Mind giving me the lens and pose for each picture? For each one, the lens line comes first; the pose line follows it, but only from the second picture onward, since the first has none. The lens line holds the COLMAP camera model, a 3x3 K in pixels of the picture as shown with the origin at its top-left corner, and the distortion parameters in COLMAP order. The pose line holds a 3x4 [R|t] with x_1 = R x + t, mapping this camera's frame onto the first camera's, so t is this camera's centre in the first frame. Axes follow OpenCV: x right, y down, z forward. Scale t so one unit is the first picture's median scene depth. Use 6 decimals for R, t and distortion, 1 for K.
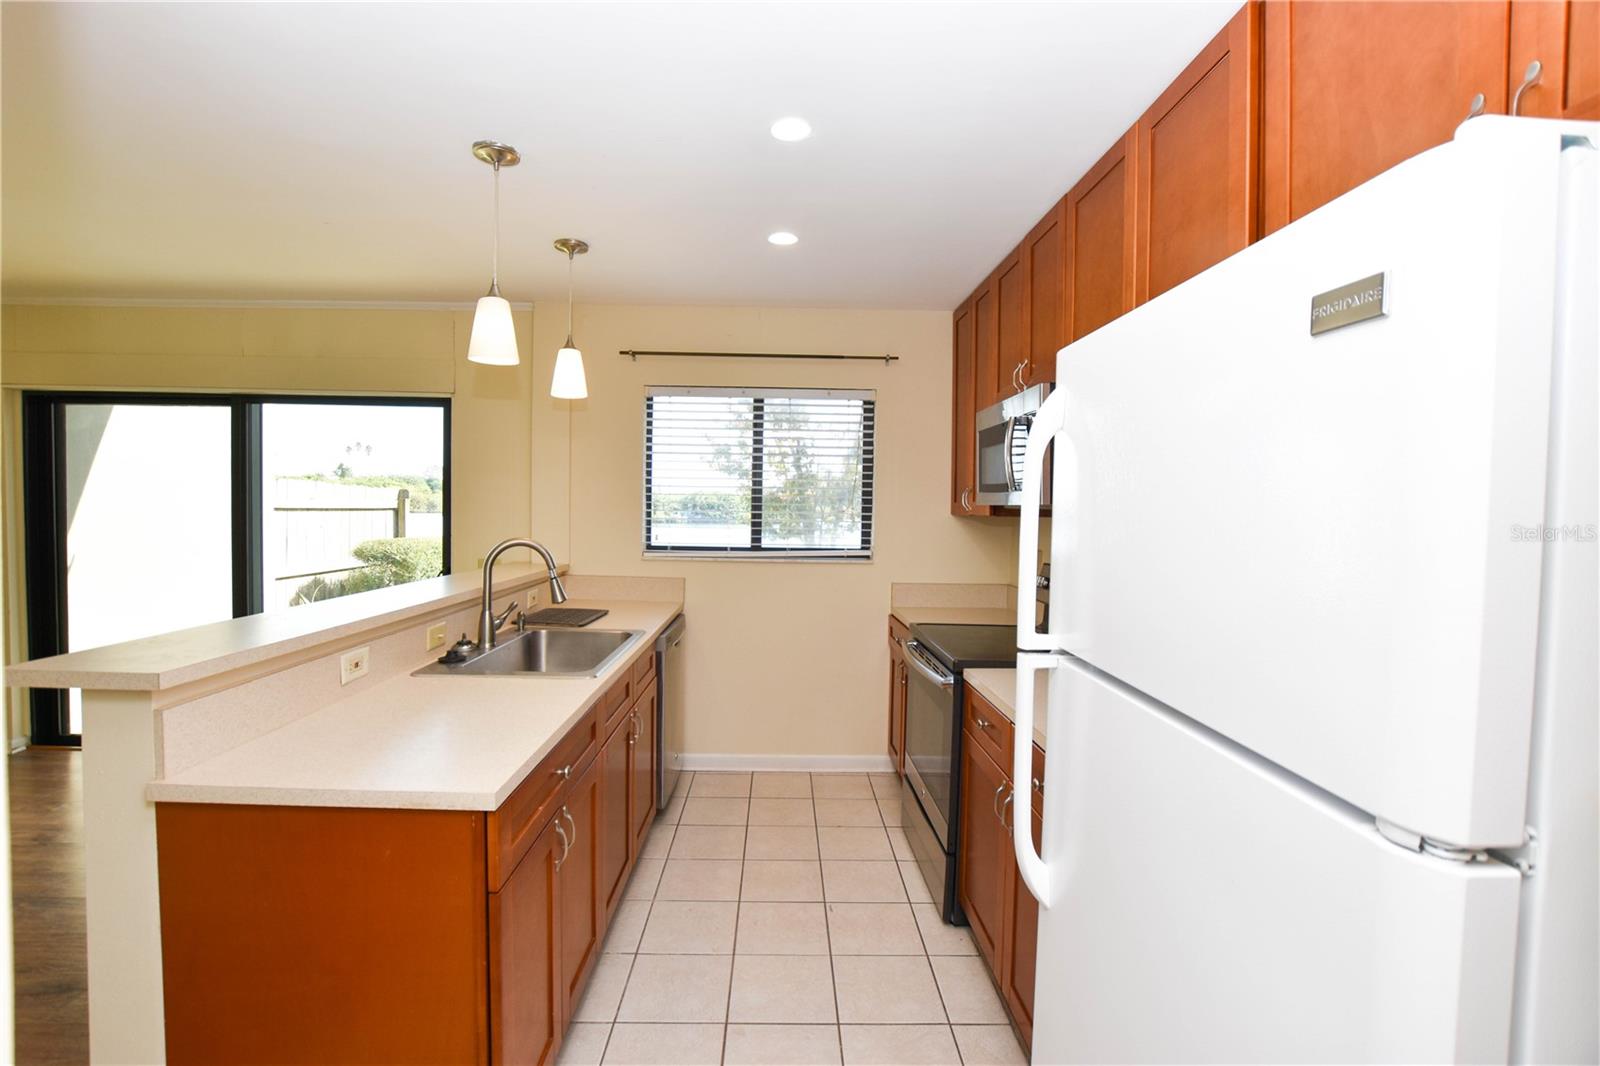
lens RADIAL K [[713.3, 0, 800.0], [0, 713.3, 533.0], [0, 0, 1]] dist [0.000239, -0.021936]
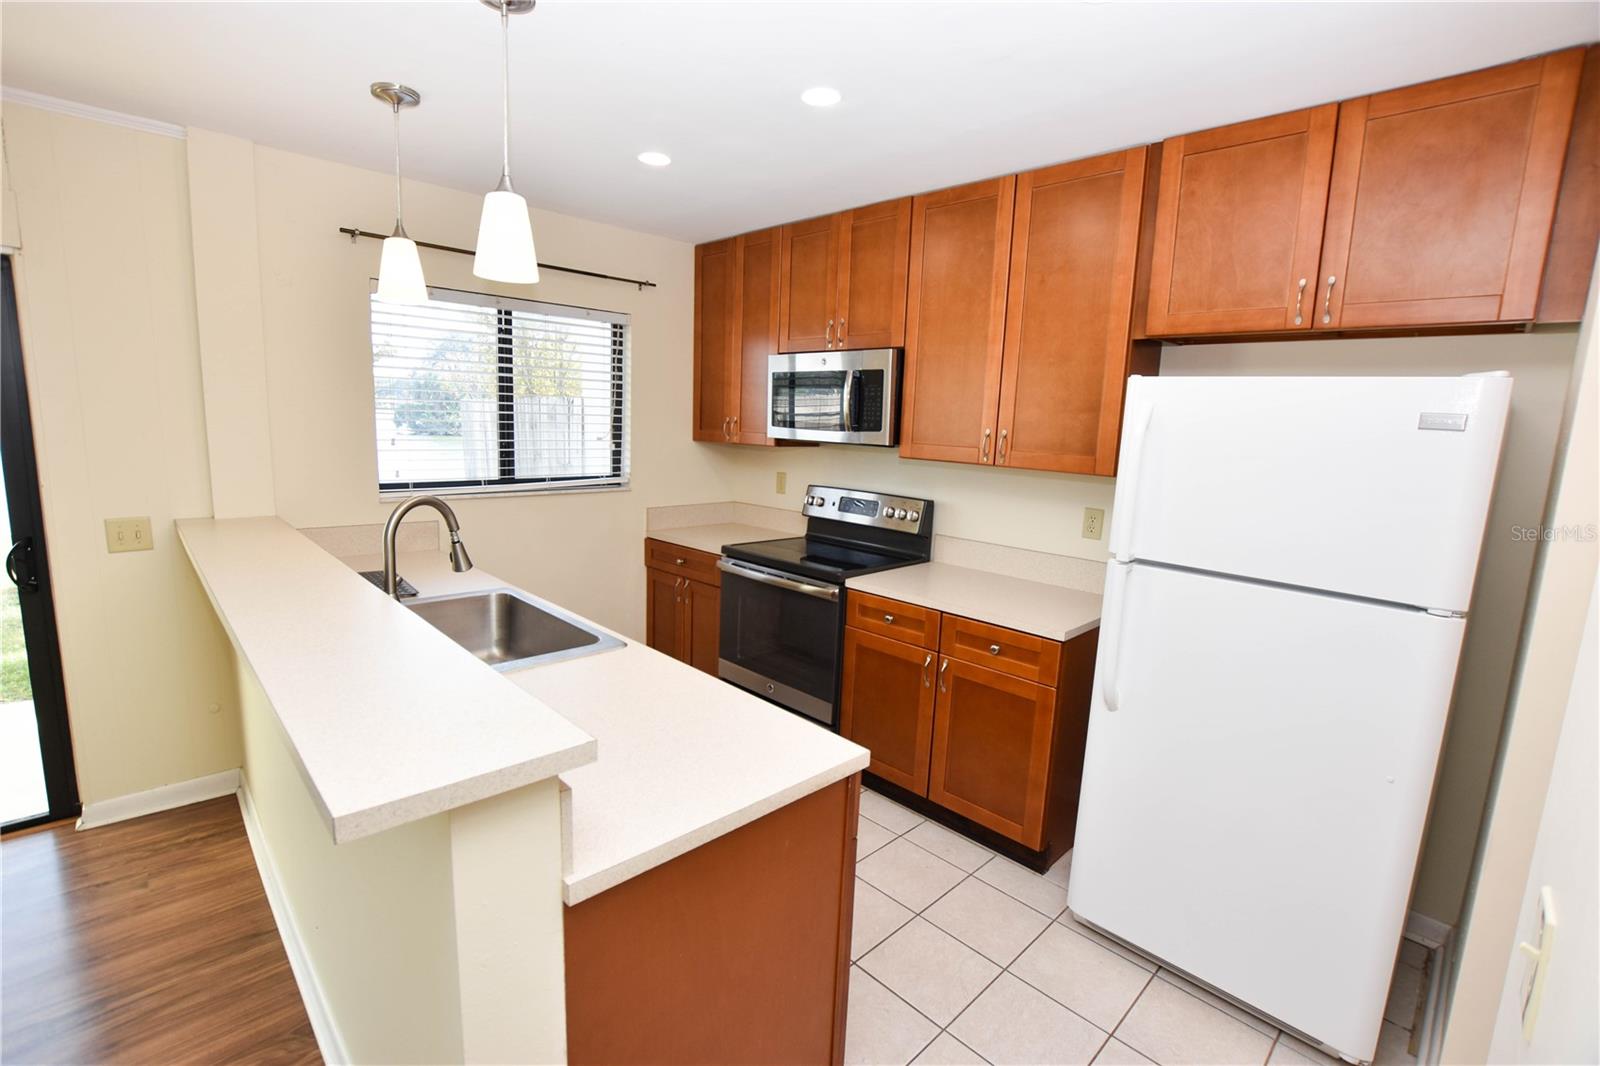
lens RADIAL K [[707.8, 0, 782.4], [0, 707.8, 534.0], [0, 0, 1]] dist [-0.029053, 0.005556]
pose [[0.739846, -0.098277, 0.665560, -0.410327], [0.002099, 0.989606, 0.143792, -0.039829], [-0.672773, -0.104987, 0.732362, 0.112462]]
